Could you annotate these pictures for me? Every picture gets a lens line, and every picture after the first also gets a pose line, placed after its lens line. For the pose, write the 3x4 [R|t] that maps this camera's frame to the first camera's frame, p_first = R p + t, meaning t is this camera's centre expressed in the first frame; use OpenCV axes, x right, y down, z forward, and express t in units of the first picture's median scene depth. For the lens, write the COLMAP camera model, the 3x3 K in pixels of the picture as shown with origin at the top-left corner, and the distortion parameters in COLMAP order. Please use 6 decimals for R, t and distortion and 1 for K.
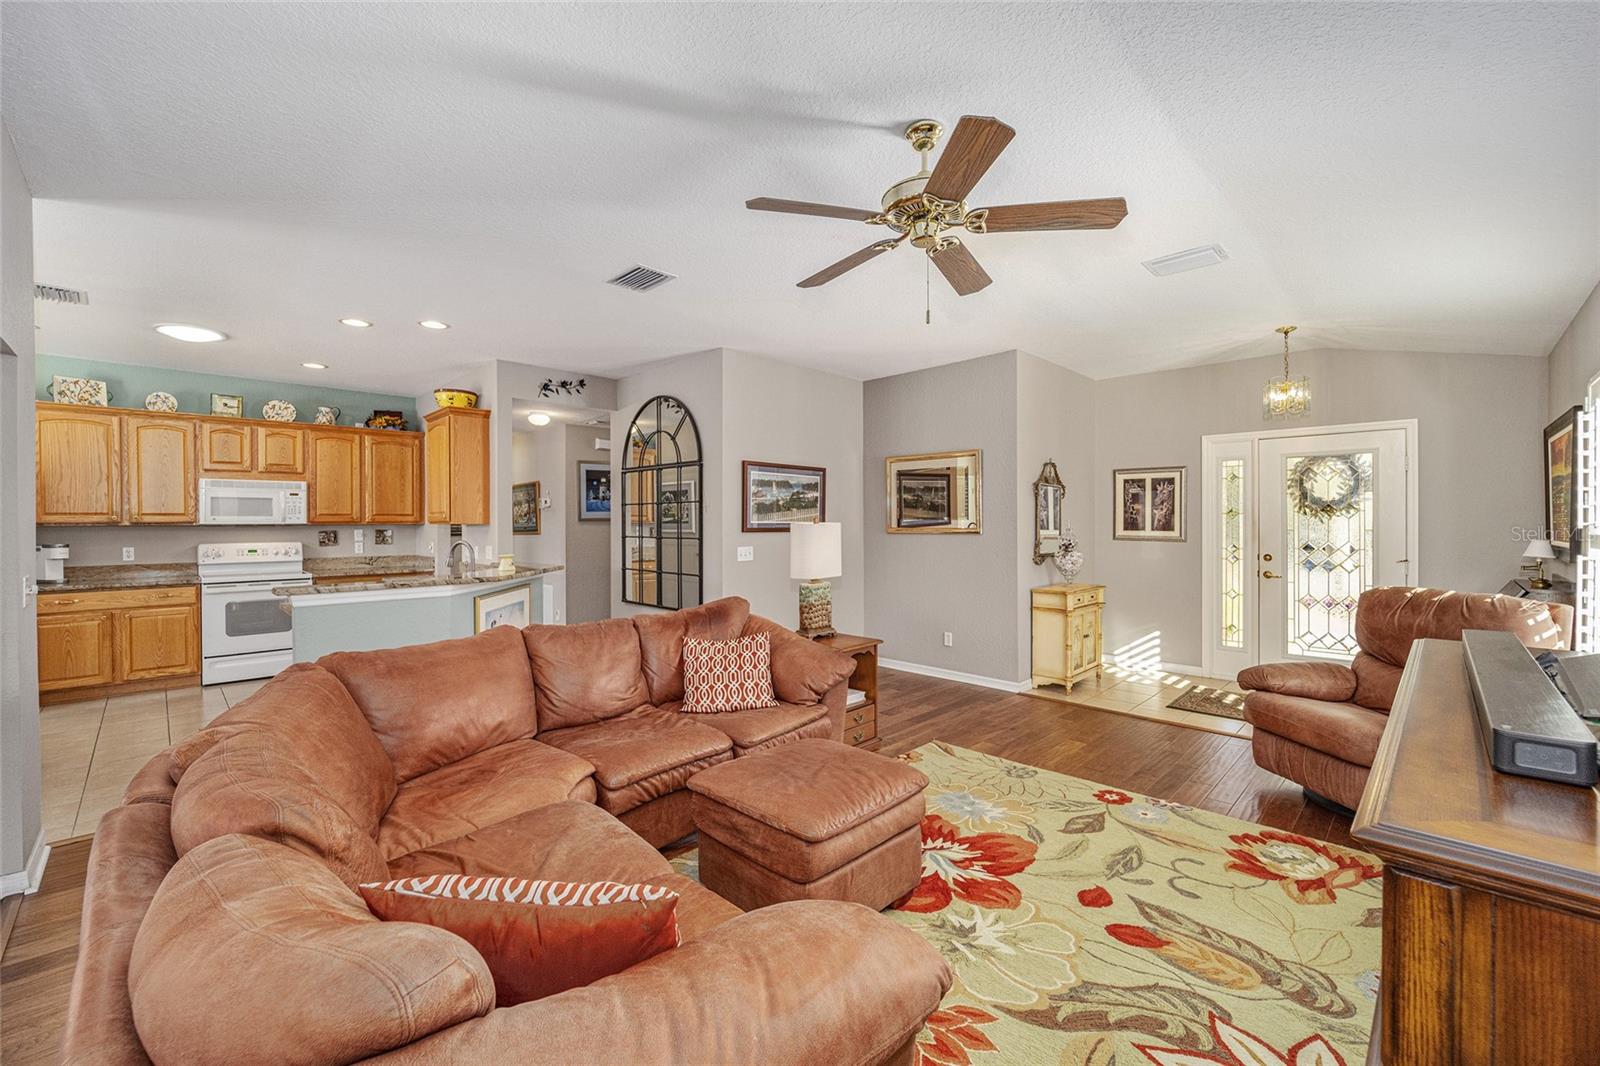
lens RADIAL K [[648.0, 0, 795.4], [0, 648.0, 524.4], [0, 0, 1]] dist [-0.016092, 0.001933]
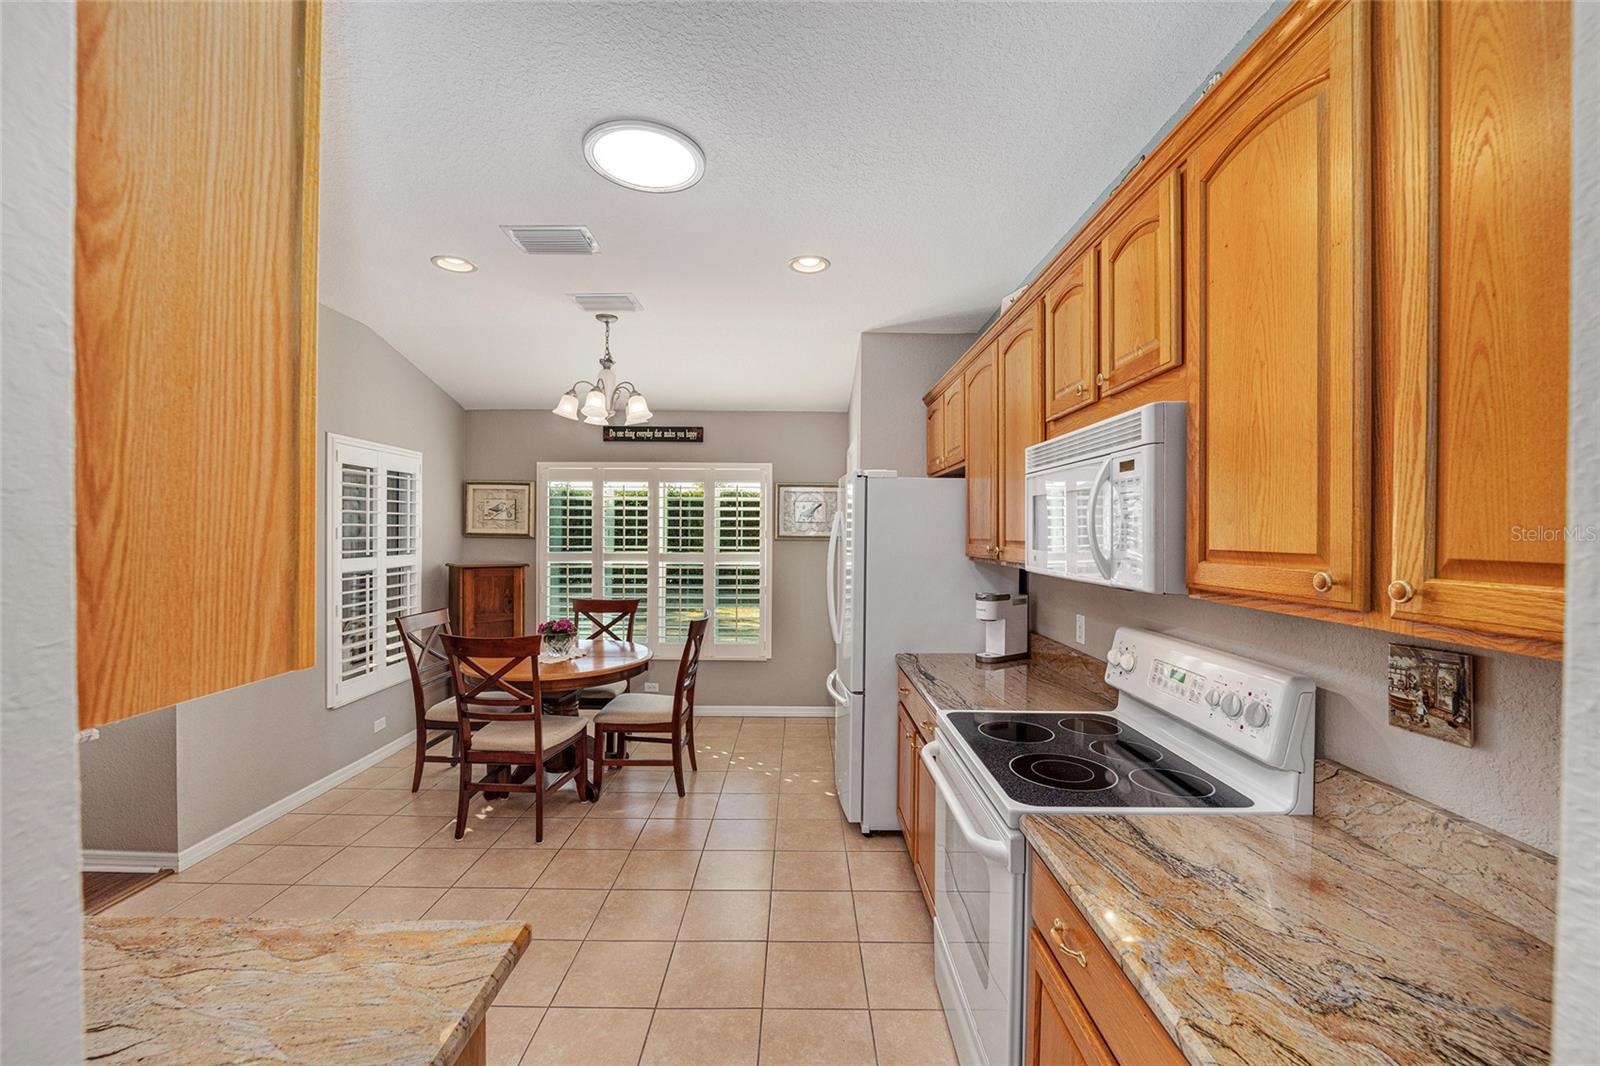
lens RADIAL K [[648.0, 0, 799.0], [0, 648.0, 530.5], [0, 0, 1]] dist [-0.016092, 0.001933]
pose [[-0.703828, -0.001146, -0.710370, -0.606737], [-0.006207, 0.999970, 0.004536, -0.025320], [0.710344, 0.007602, -0.703814, 1.244204]]
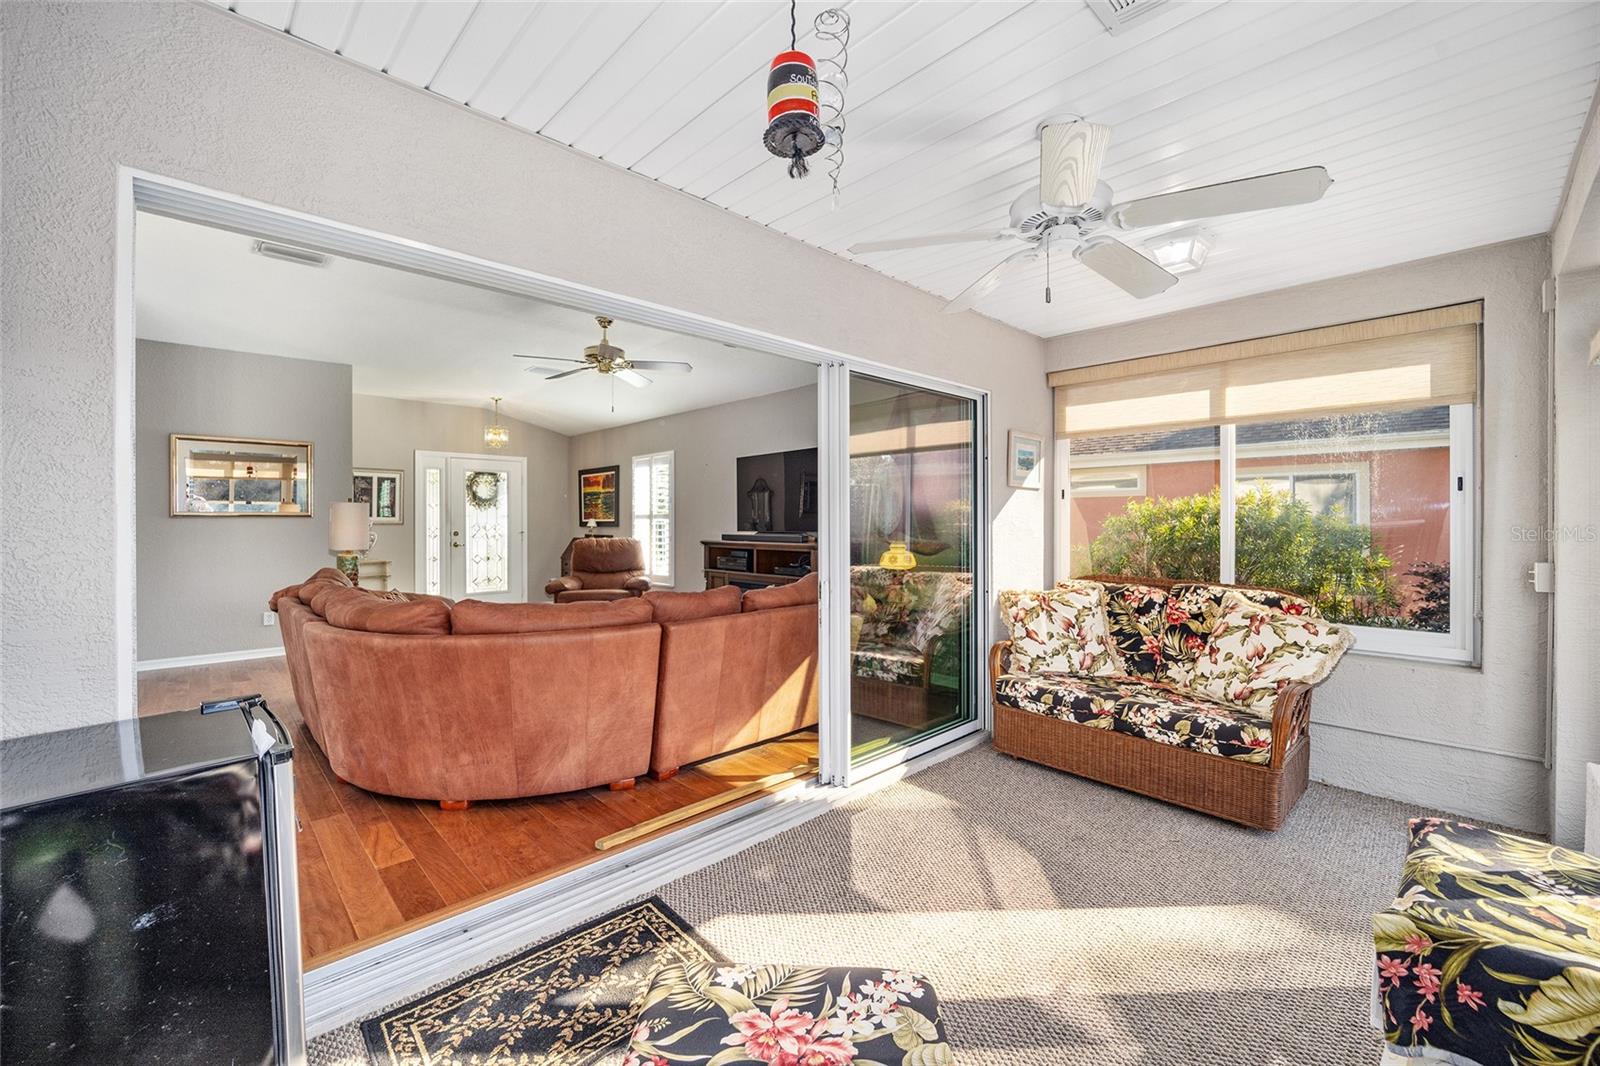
lens RADIAL K [[648.0, 0, 795.3], [0, 648.0, 526.2], [0, 0, 1]] dist [-0.016092, 0.001933]
pose [[0.020747, -0.007487, 0.999757, -0.832450], [0.007195, 0.999947, 0.007339, 0.028532], [-0.999759, 0.007041, 0.020799, 0.141554]]
